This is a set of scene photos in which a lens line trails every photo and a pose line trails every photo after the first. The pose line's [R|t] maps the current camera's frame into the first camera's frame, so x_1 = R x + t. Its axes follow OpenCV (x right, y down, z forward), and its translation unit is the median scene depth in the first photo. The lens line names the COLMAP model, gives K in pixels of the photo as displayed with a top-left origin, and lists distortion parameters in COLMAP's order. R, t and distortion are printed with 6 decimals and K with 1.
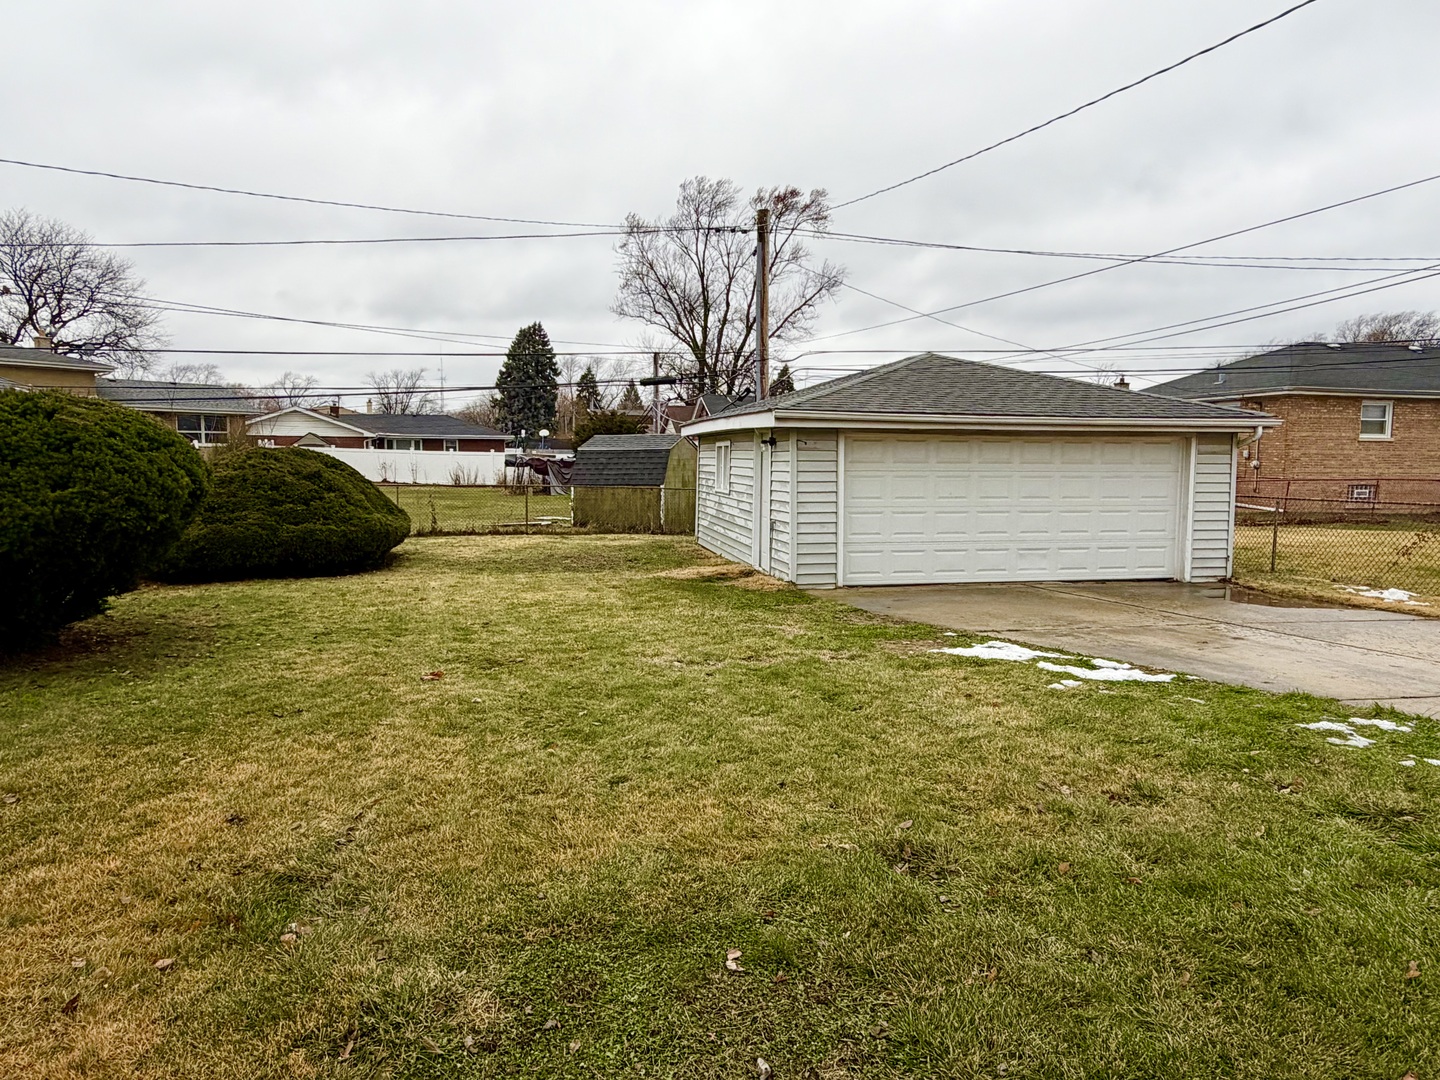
lens RADIAL K [[933.3, 0, 720.0], [0, 933.3, 540.0], [0, 0, 1]] dist [-0.003268, -0.000673]
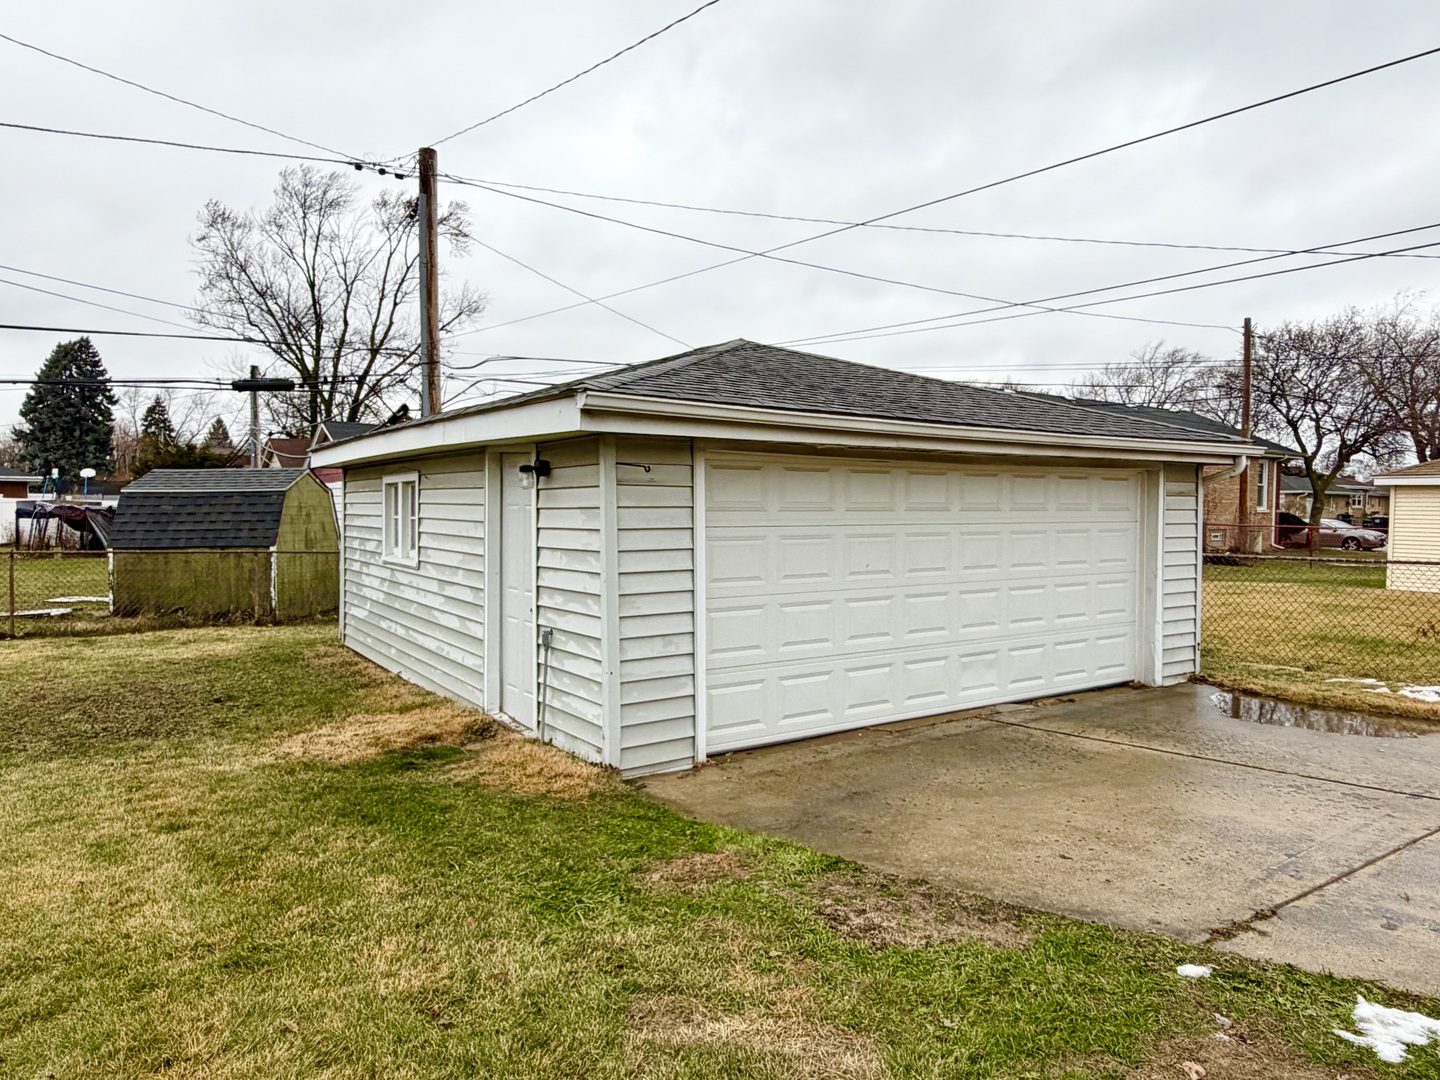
lens RADIAL K [[929.5, 0, 717.6], [0, 929.5, 548.2], [0, 0, 1]] dist [0.005466, -0.001142]
pose [[0.922406, -0.019685, 0.385719, -0.016982], [0.035872, 0.998750, -0.034813, -0.015419], [-0.384552, 0.045948, 0.921959, 0.184489]]
